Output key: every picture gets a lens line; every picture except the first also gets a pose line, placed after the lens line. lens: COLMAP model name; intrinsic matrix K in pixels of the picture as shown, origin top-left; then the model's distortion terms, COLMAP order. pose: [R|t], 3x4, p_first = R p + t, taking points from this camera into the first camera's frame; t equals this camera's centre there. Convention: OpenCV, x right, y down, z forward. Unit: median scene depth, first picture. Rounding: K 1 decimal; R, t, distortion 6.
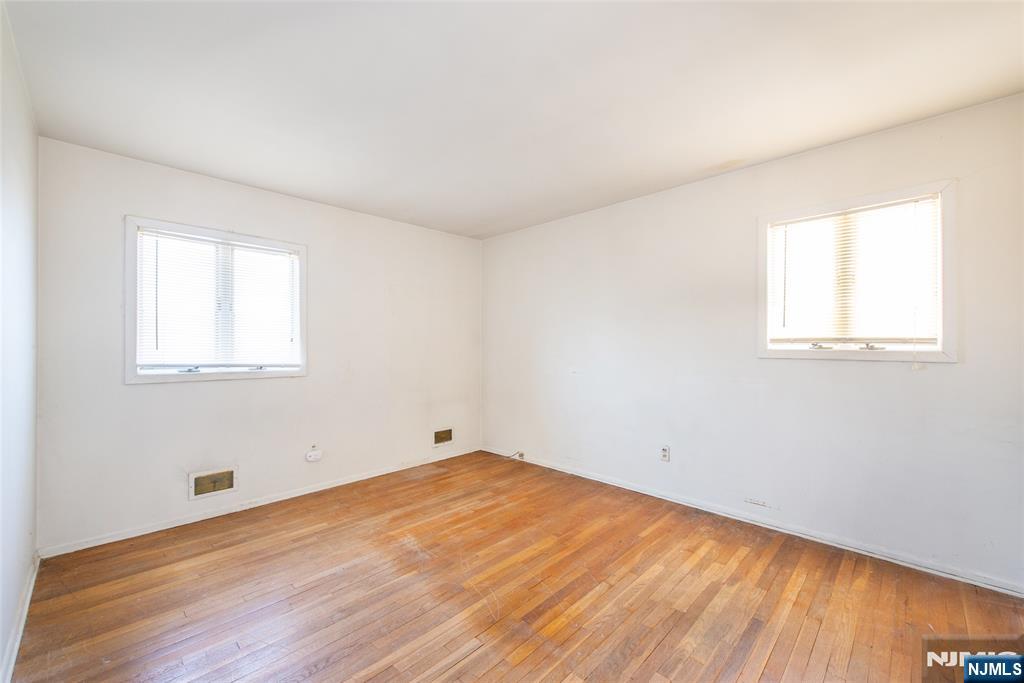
lens RADIAL K [[422.8, 0, 510.0], [0, 422.8, 346.2], [0, 0, 1]] dist [0.015035, -0.006069]
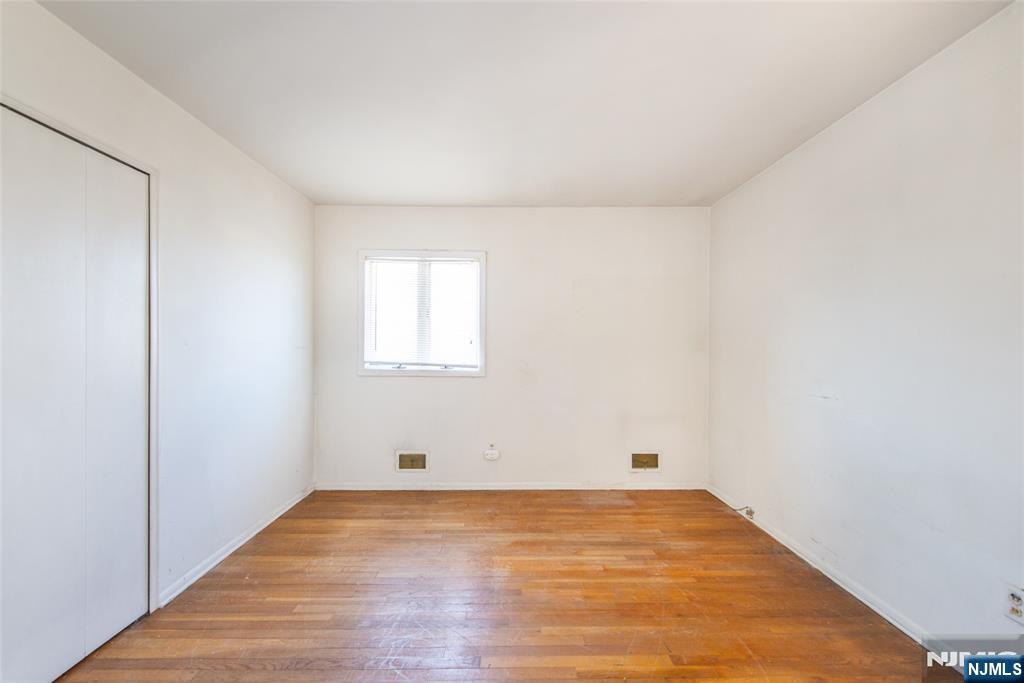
lens RADIAL K [[422.8, 0, 510.0], [0, 422.8, 346.2], [0, 0, 1]] dist [0.015035, -0.006069]
pose [[0.696621, 0.004381, -0.717426, 0.341007], [-0.006869, 0.999976, -0.000563, -0.004856], [0.717406, 0.005320, 0.696635, 0.355294]]
